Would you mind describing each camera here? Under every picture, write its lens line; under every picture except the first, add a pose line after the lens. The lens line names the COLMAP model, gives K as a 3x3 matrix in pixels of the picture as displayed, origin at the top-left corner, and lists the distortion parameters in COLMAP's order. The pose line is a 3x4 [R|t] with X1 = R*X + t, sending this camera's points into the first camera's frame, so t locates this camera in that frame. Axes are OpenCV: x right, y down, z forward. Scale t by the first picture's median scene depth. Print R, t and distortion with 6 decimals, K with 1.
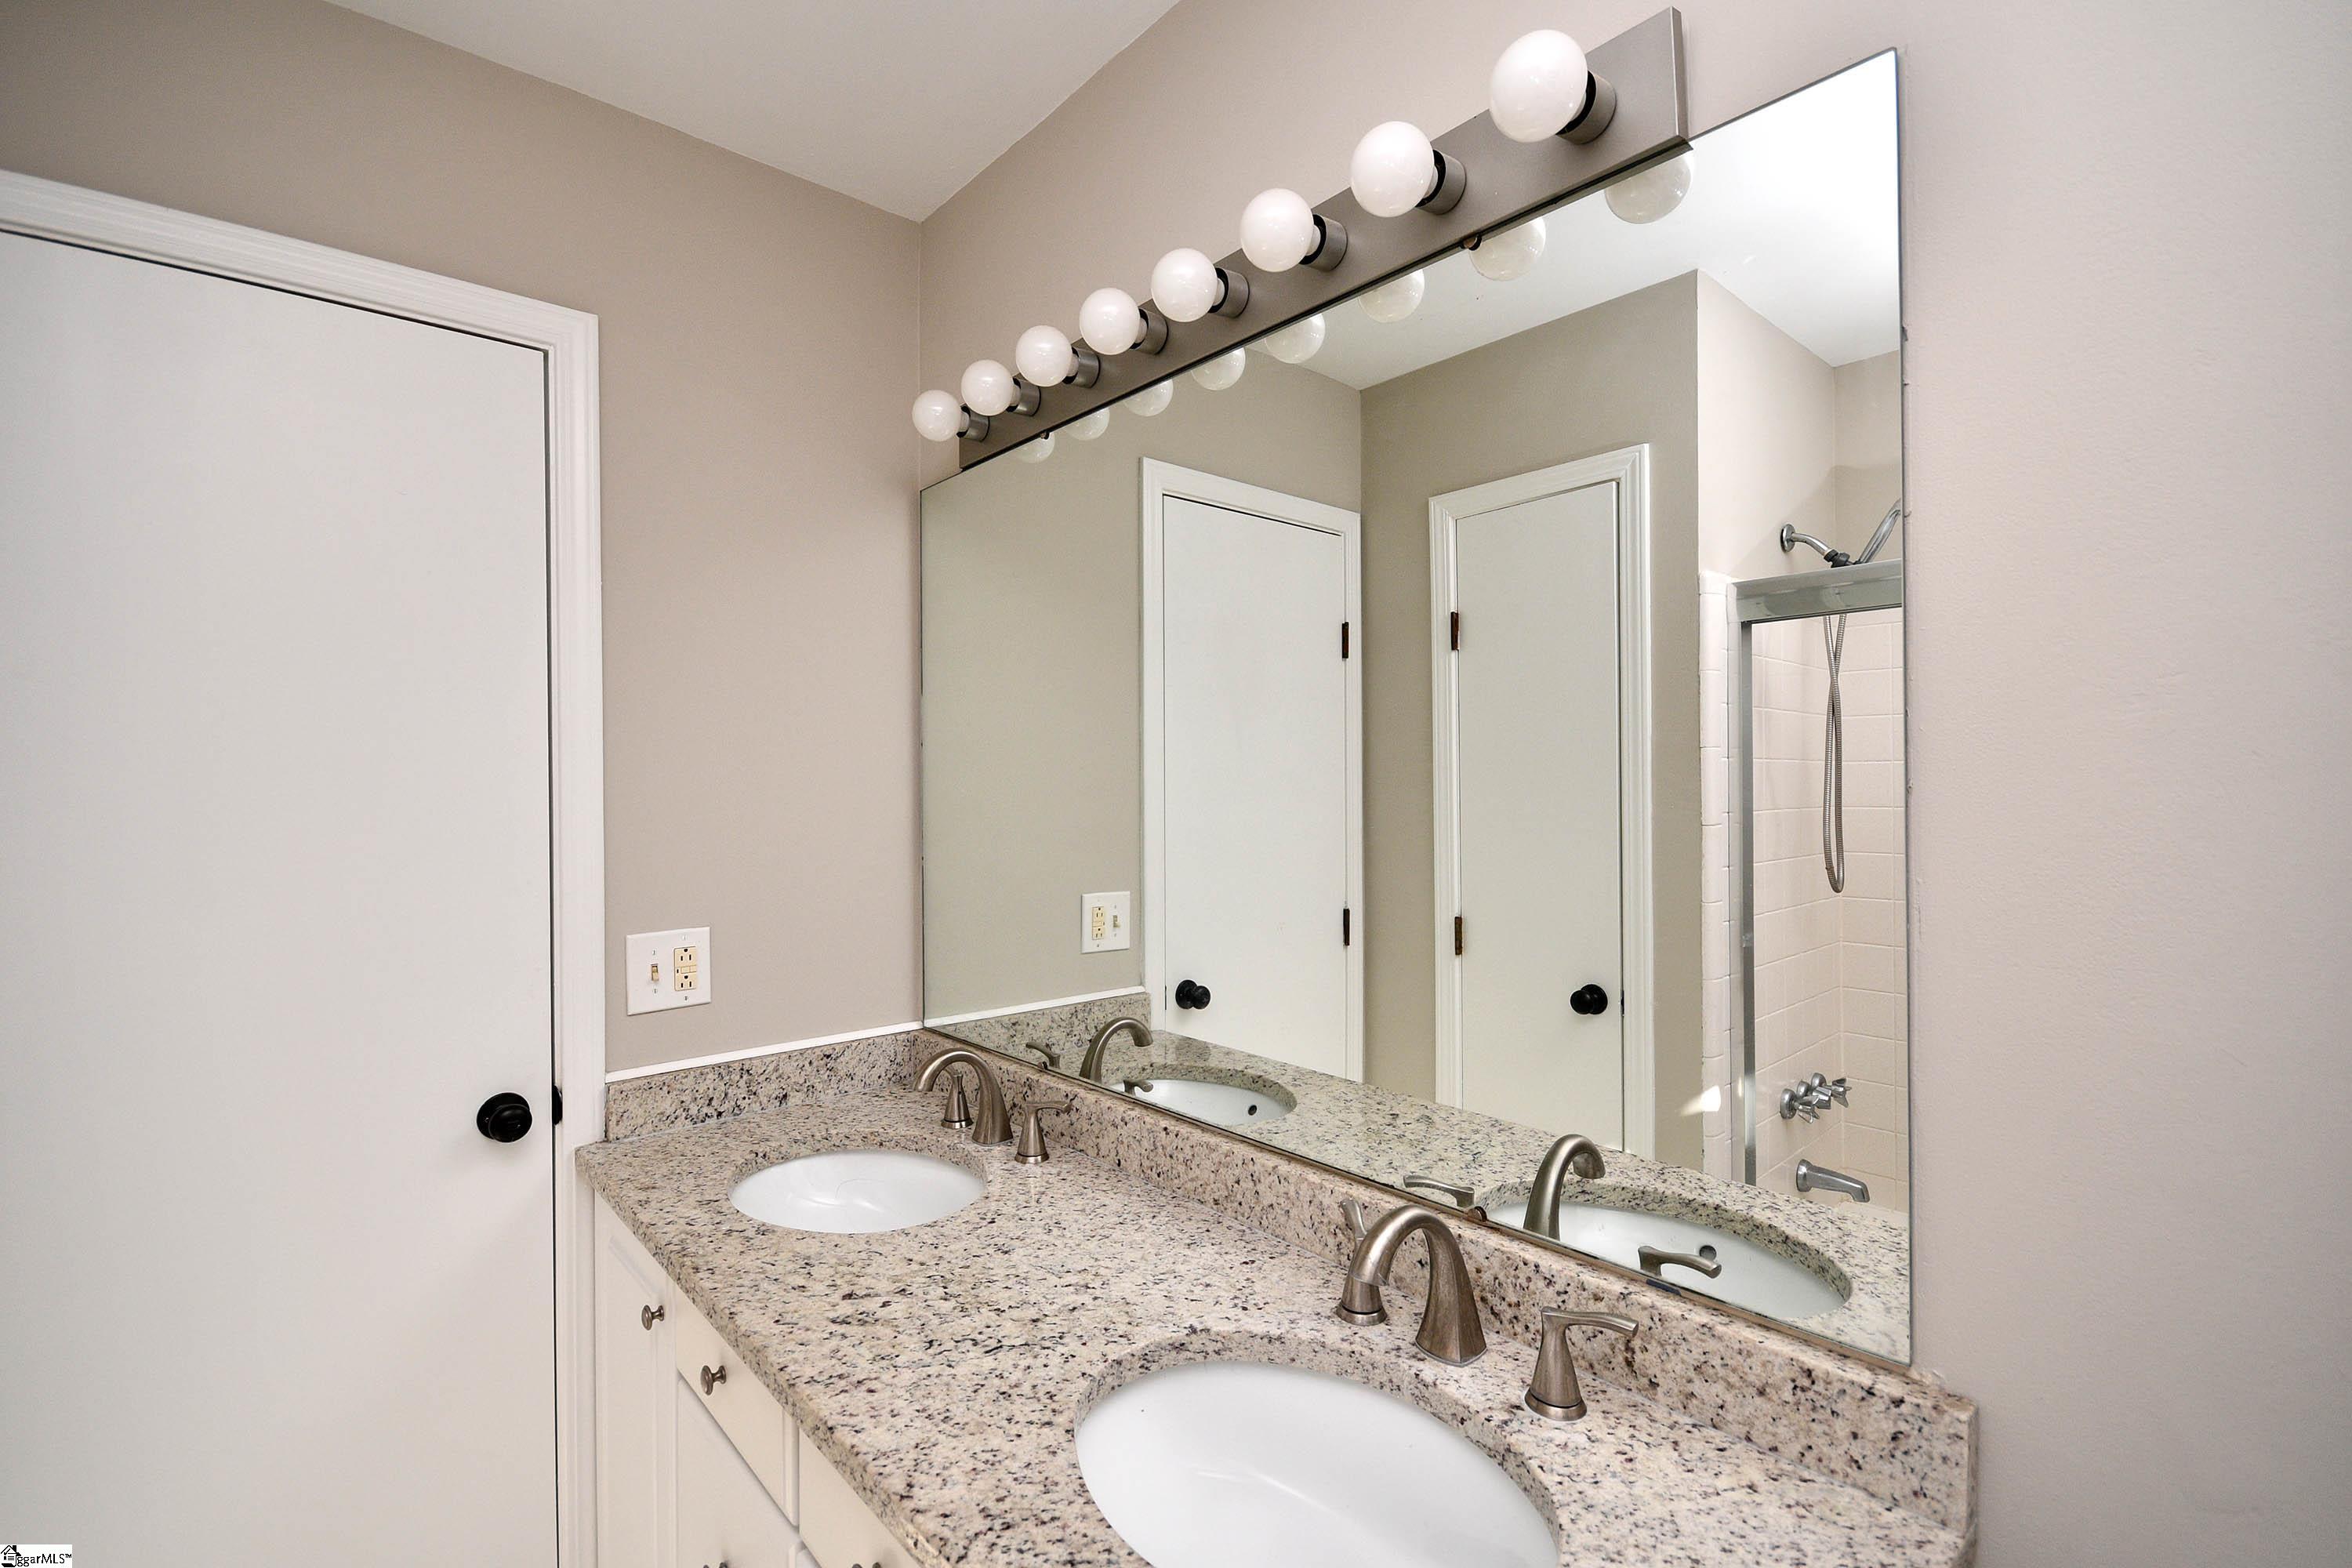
lens RADIAL K [[1061.5, 0, 1226.6], [0, 1061.5, 804.7], [0, 0, 1]] dist [-0.002321, -0.000809]
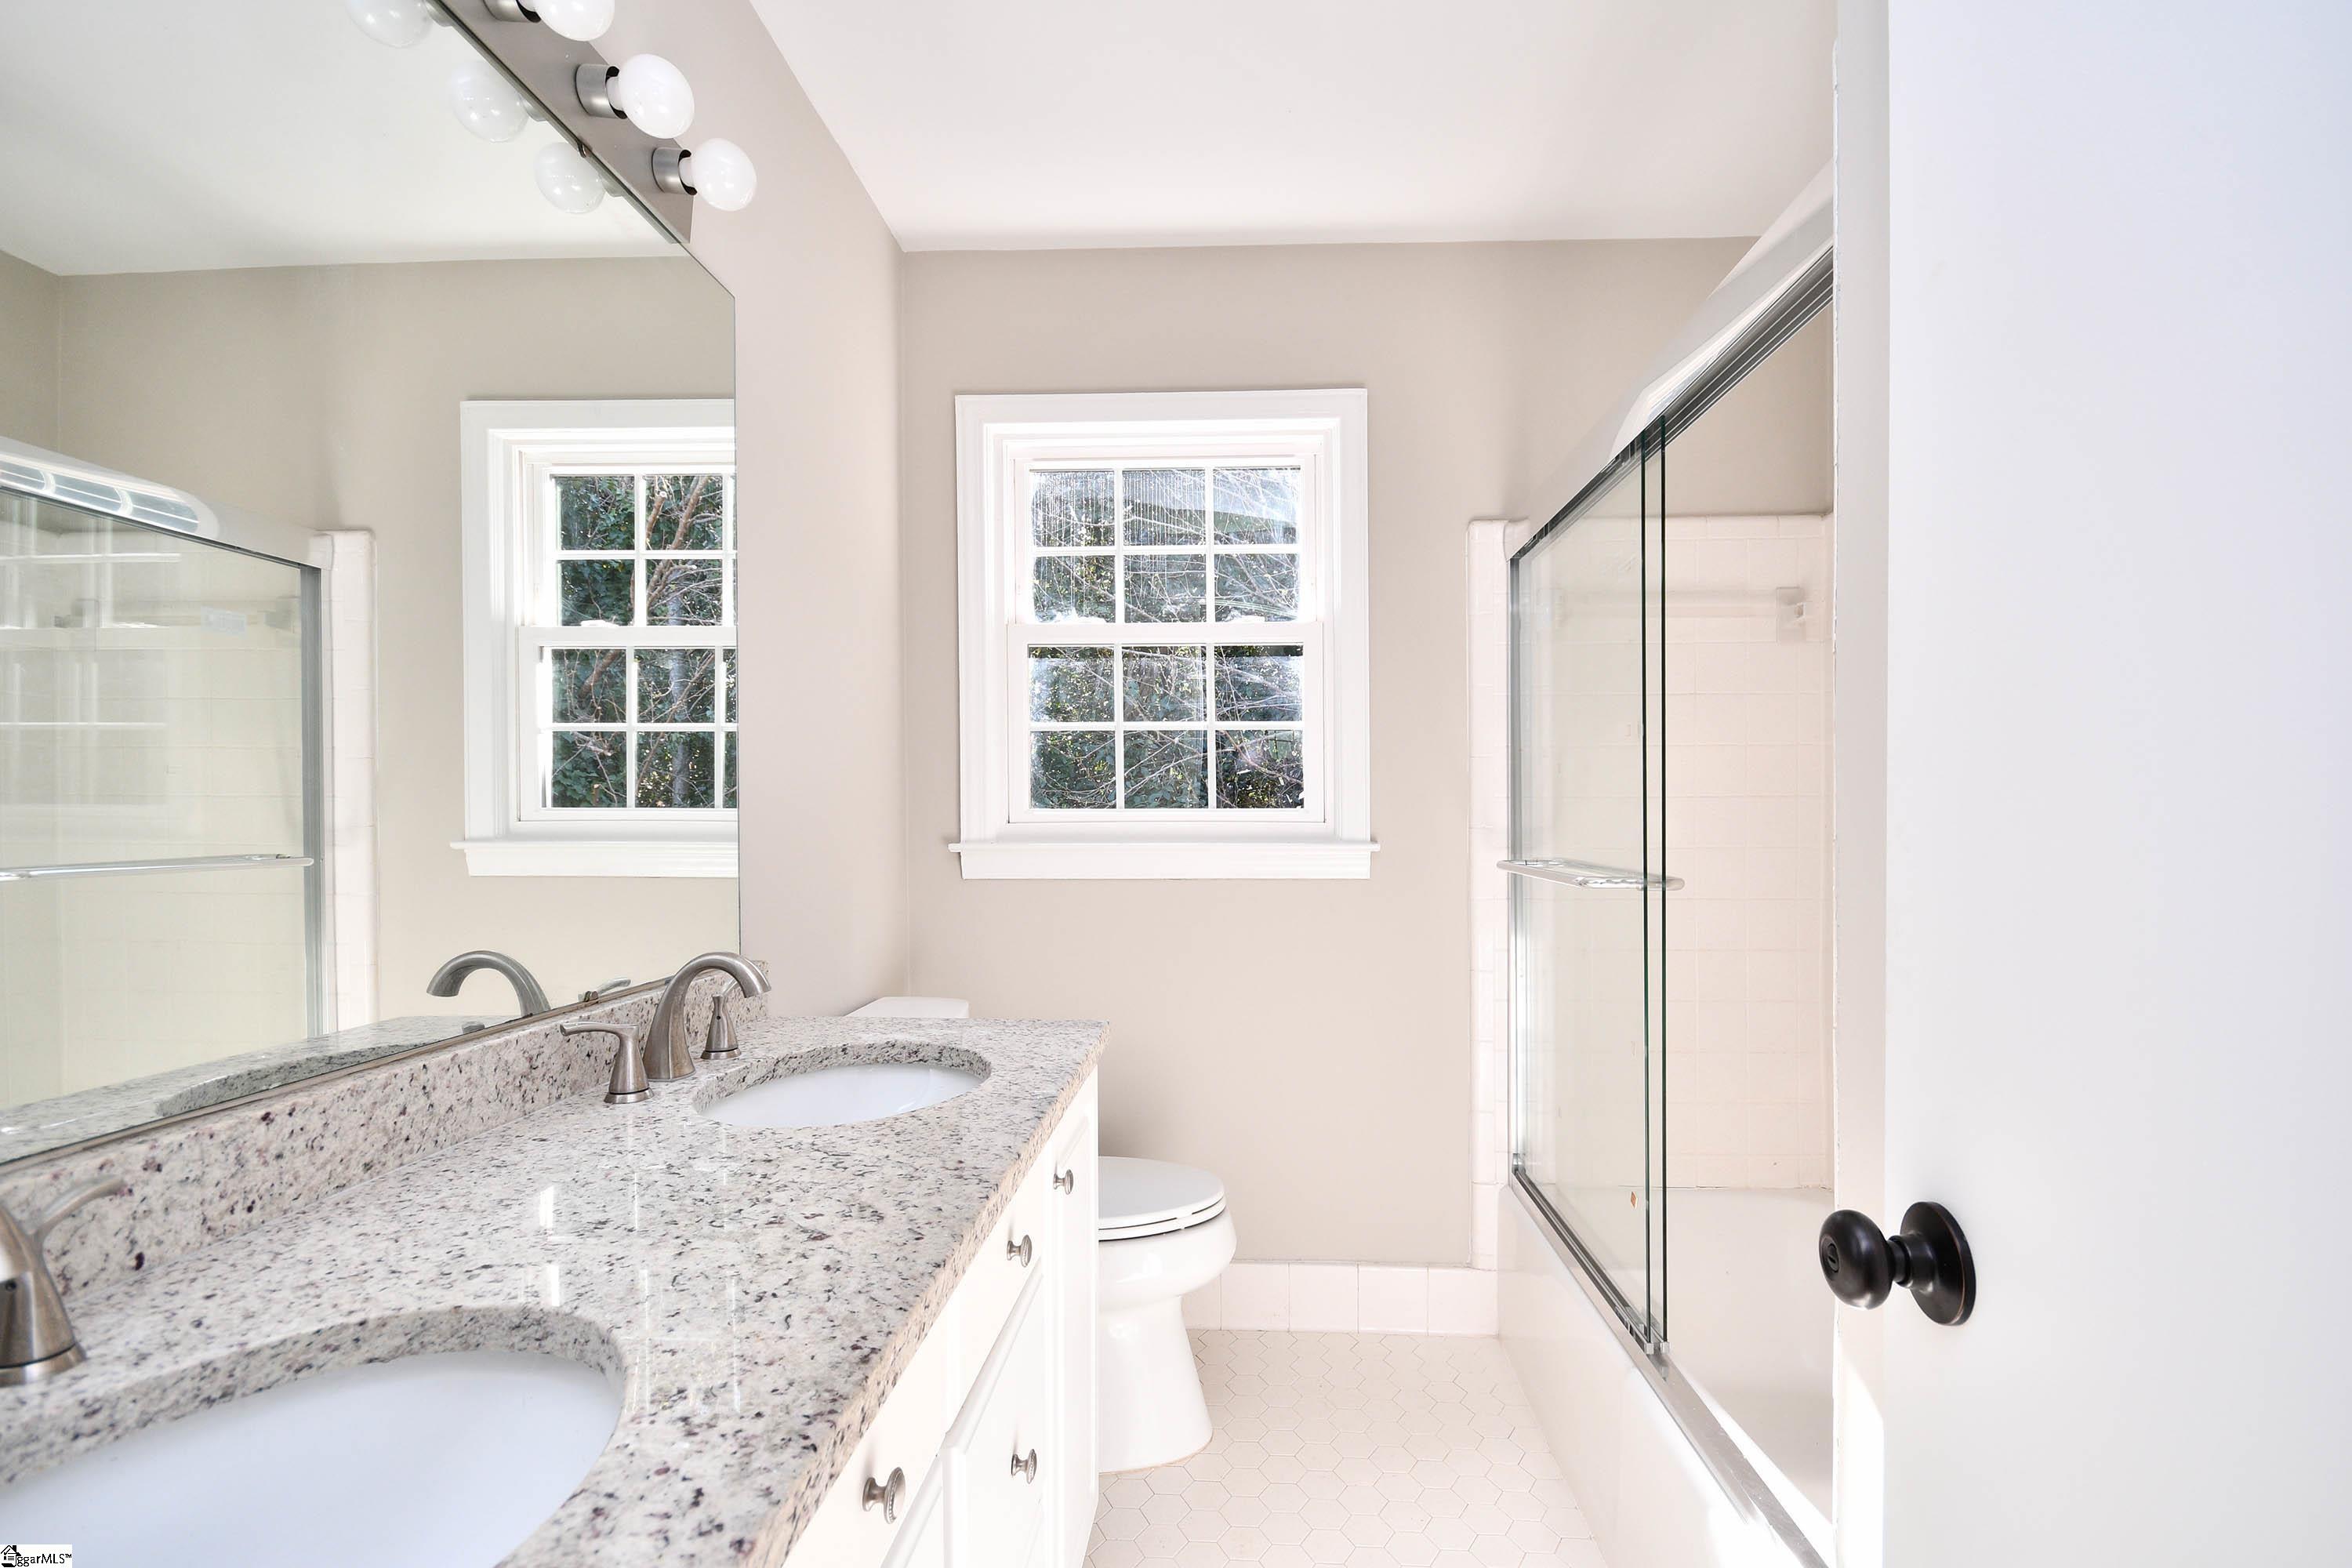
lens RADIAL K [[1061.5, 0, 1226.6], [0, 1061.5, 804.7], [0, 0, 1]] dist [-0.002321, -0.000809]
pose [[-0.719555, 0.006776, 0.694403, -0.959133], [0.012189, 0.999922, 0.002873, 0.162755], [-0.694329, 0.010532, -0.719581, 1.209971]]
